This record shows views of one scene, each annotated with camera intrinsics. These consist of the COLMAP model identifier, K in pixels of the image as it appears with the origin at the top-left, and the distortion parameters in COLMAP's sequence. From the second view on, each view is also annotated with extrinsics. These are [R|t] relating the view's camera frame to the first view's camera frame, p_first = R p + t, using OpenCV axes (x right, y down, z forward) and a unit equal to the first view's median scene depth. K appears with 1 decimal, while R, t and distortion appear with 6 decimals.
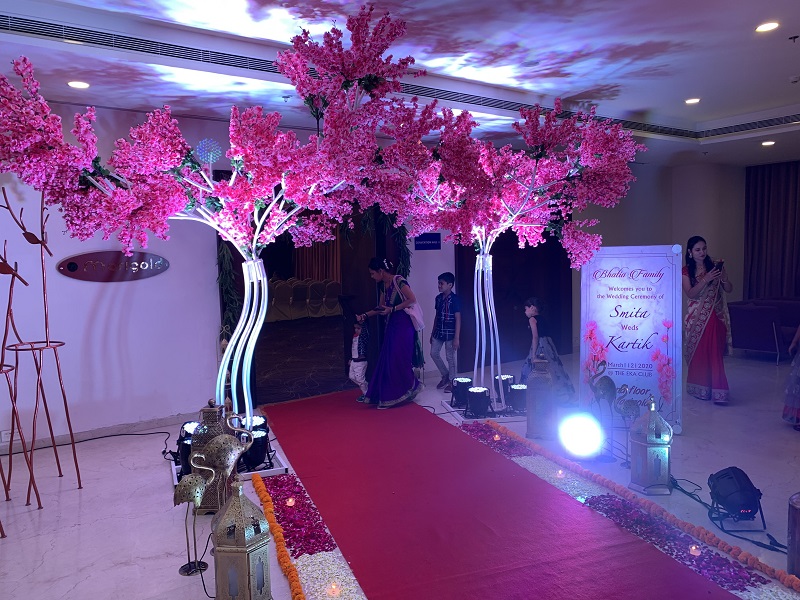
lens RADIAL K [[601.5, 0, 398.5], [0, 601.5, 299.3], [0, 0, 1]] dist [0.011669, -0.037111]
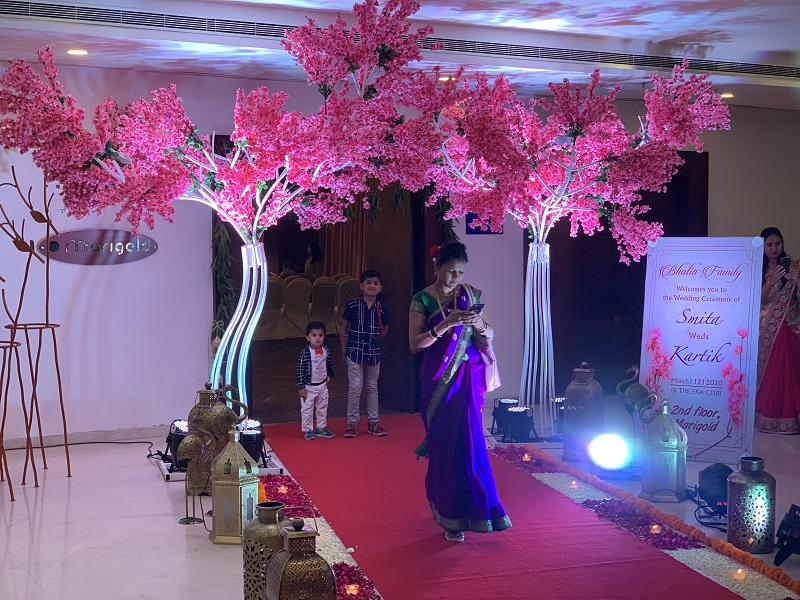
lens RADIAL K [[1211.8, 0, 400.1], [0, 1211.8, 302.4], [0, 0, 1]] dist [-0.056832, 0.000000]
pose [[0.993030, 0.028958, -0.114249, 0.182971], [-0.031096, 0.999372, -0.016970, 0.046031], [0.113686, 0.020404, 0.993307, -0.758792]]
